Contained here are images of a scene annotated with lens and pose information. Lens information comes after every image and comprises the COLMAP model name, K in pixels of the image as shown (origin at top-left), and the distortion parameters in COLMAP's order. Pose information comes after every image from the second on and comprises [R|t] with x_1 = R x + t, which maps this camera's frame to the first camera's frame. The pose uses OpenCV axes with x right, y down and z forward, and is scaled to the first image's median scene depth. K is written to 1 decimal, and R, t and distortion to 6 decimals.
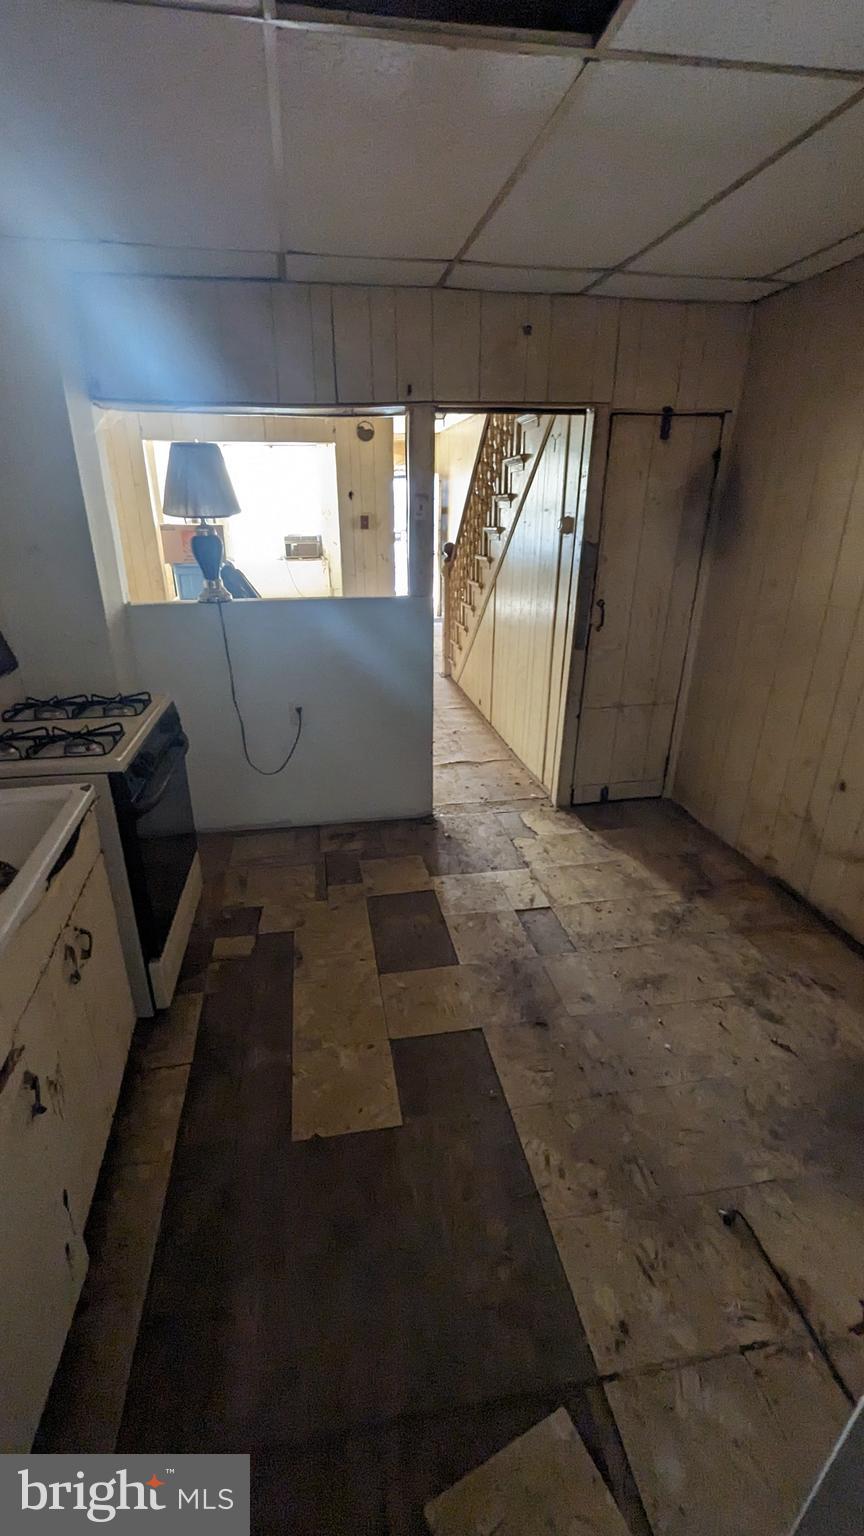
lens RADIAL K [[636.3, 0, 424.2], [0, 636.3, 770.6], [0, 0, 1]] dist [0.000674, -0.000058]
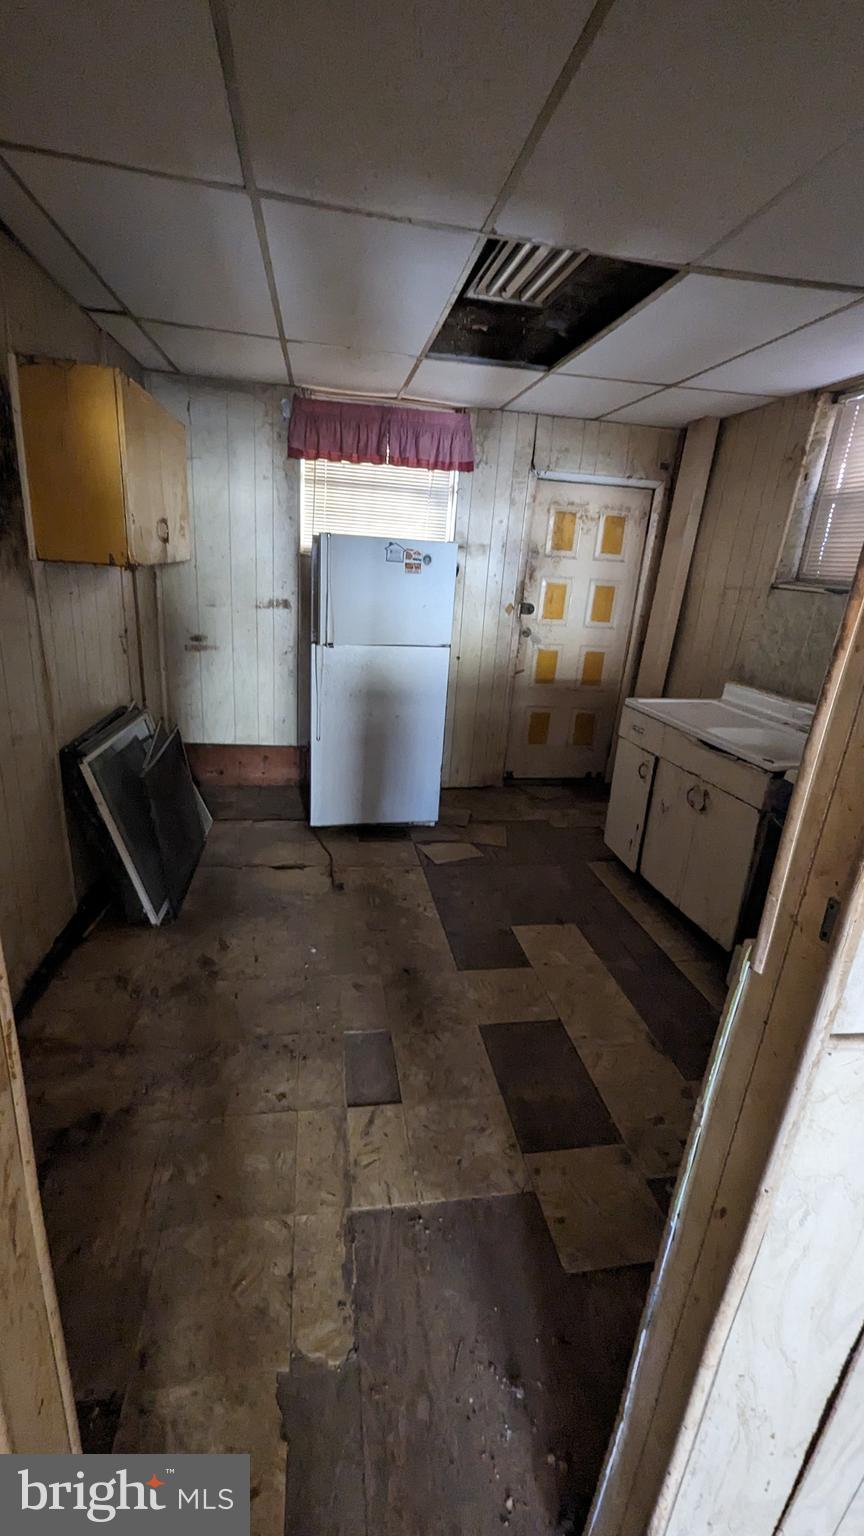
lens RADIAL K [[636.3, 0, 427.6], [0, 636.3, 770.3], [0, 0, 1]] dist [0.000674, -0.000058]
pose [[-0.997812, -0.065239, -0.010765, 0.174999], [-0.055898, 0.745333, 0.664345, -0.632291], [-0.035317, 0.663492, -0.747349, 1.550021]]
